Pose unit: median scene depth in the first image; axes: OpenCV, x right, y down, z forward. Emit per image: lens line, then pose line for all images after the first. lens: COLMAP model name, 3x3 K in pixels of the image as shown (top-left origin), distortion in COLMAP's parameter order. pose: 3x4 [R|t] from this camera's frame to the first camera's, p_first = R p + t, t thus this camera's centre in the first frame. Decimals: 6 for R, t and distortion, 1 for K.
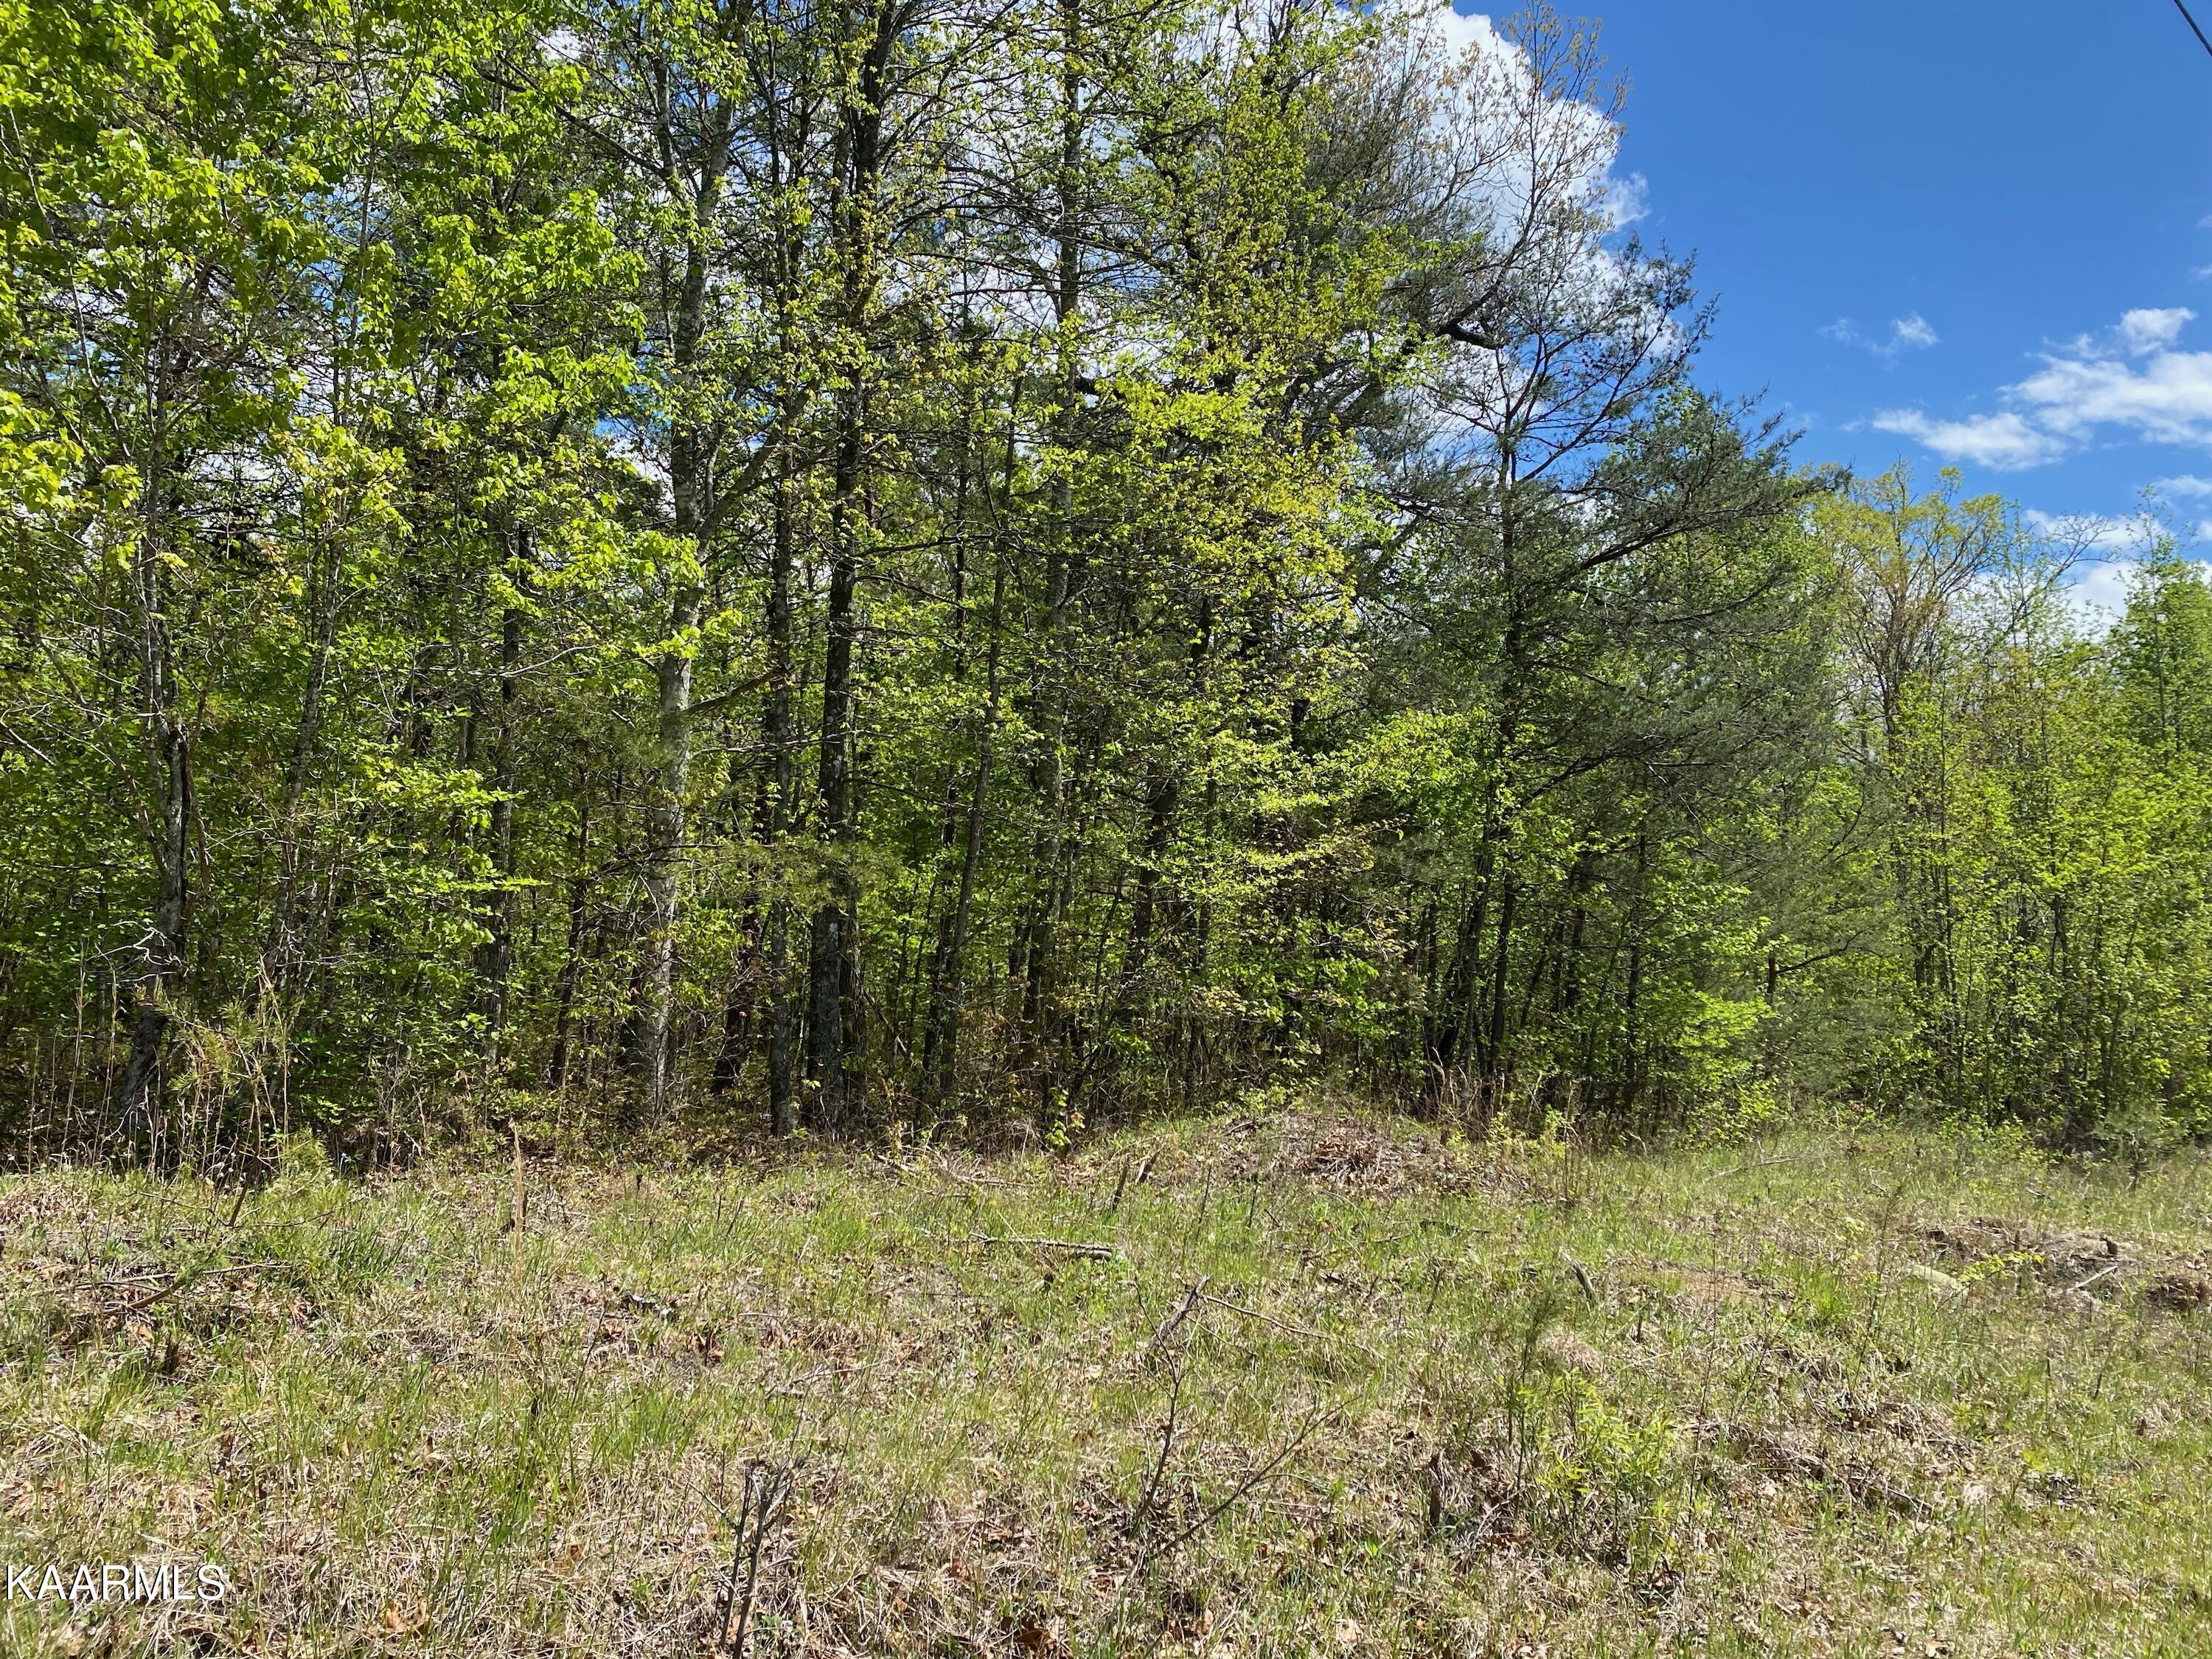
lens RADIAL K [[1675.1, 0, 1108.3], [0, 1675.1, 811.3], [0, 0, 1]] dist [0.023342, -0.017853]
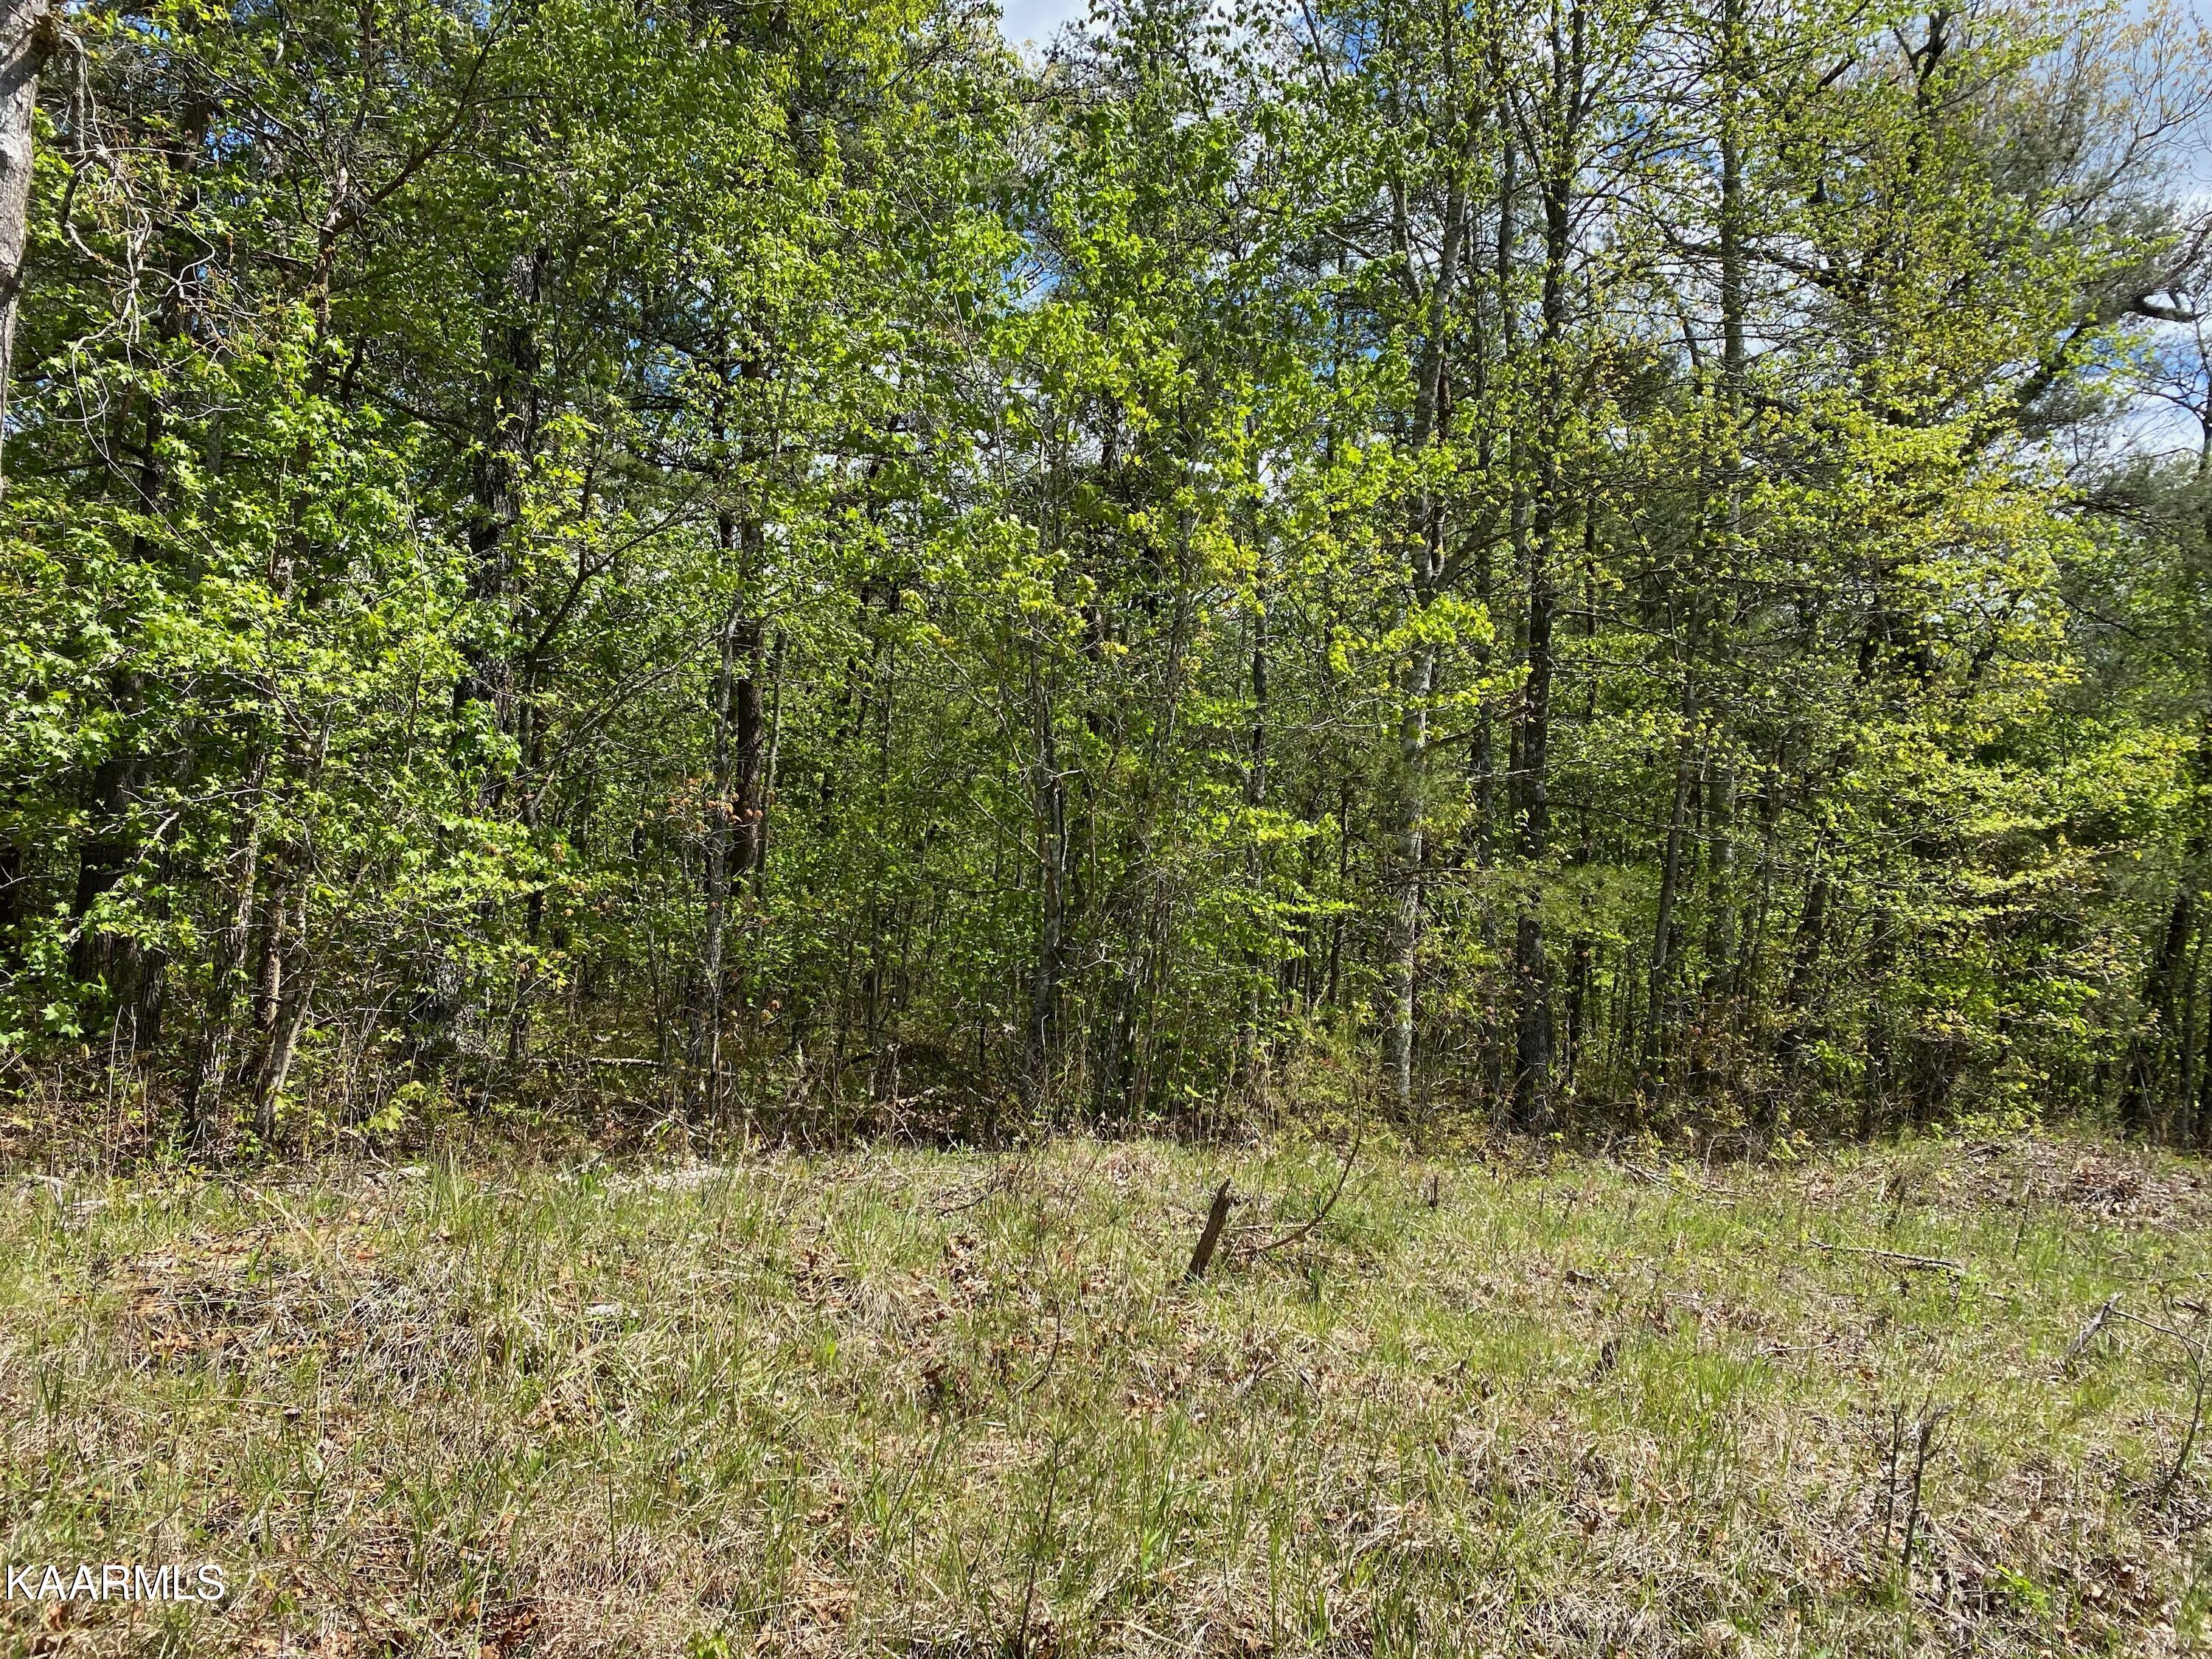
lens RADIAL K [[1675.1, 0, 1111.2], [0, 1675.1, 821.8], [0, 0, 1]] dist [0.023342, -0.017853]
pose [[0.955705, -0.004934, -0.294284, -0.119843], [0.007757, 0.999934, 0.008426, -0.021660], [0.294223, -0.010335, 0.955681, -0.117065]]
